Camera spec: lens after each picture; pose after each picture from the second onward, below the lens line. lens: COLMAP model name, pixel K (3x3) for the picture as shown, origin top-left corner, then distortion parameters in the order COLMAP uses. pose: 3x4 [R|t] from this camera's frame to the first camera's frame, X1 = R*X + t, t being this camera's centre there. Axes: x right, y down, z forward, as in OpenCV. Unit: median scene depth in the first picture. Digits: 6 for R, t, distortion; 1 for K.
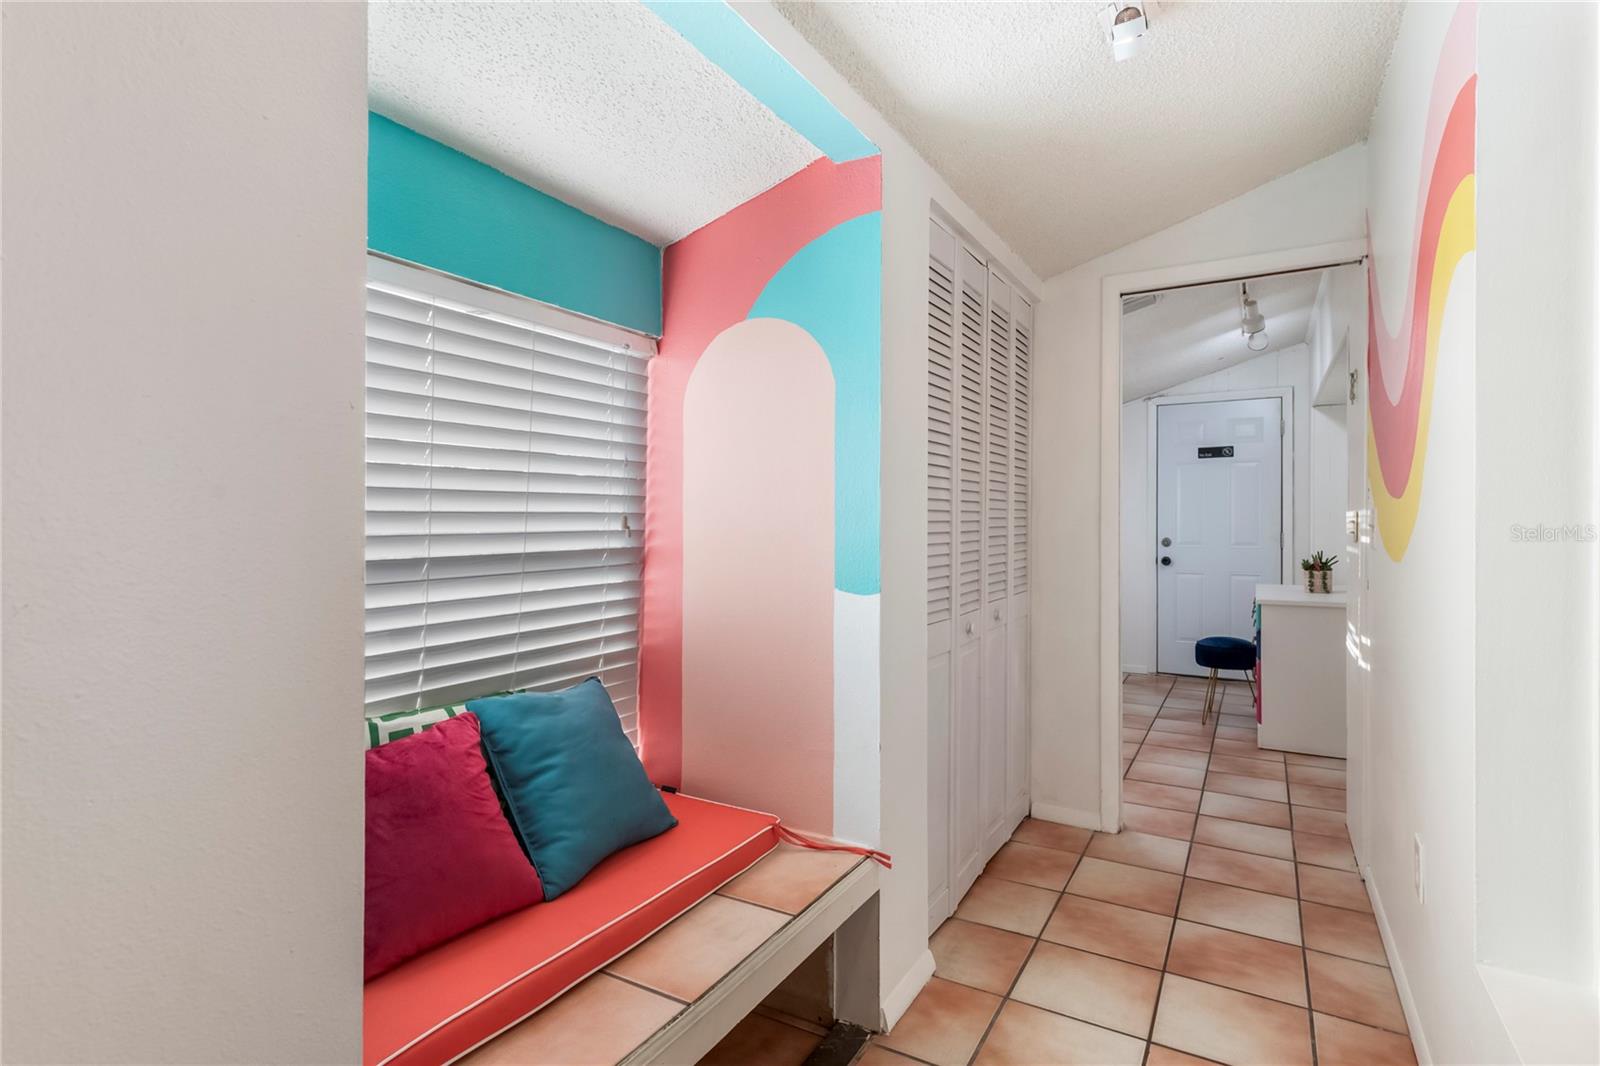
lens RADIAL K [[793.9, 0, 802.4], [0, 793.9, 513.2], [0, 0, 1]] dist [0.013030, -0.016882]
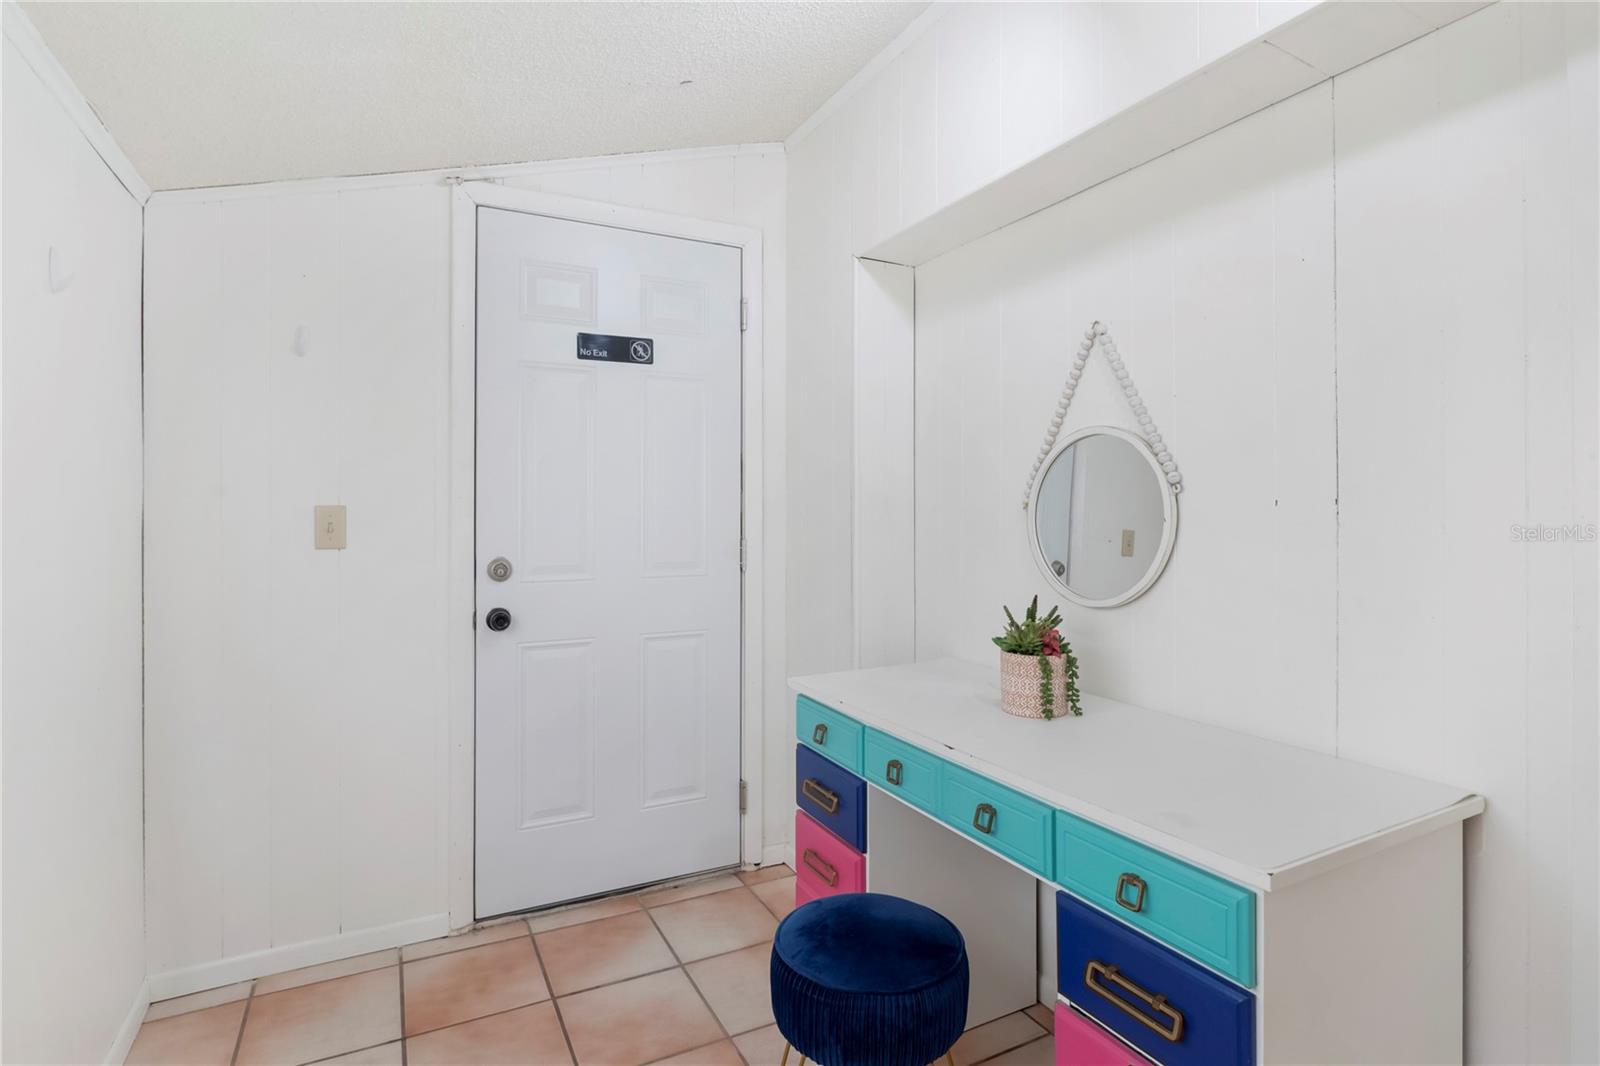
lens RADIAL K [[793.9, 0, 802.4], [0, 793.9, 513.2], [0, 0, 1]] dist [0.013030, -0.016882]
pose [[0.533104, 0.002310, 0.846047, 0.219994], [-0.010331, 0.999939, 0.003779, 0.006884], [-0.845987, -0.010755, 0.533096, 0.696863]]
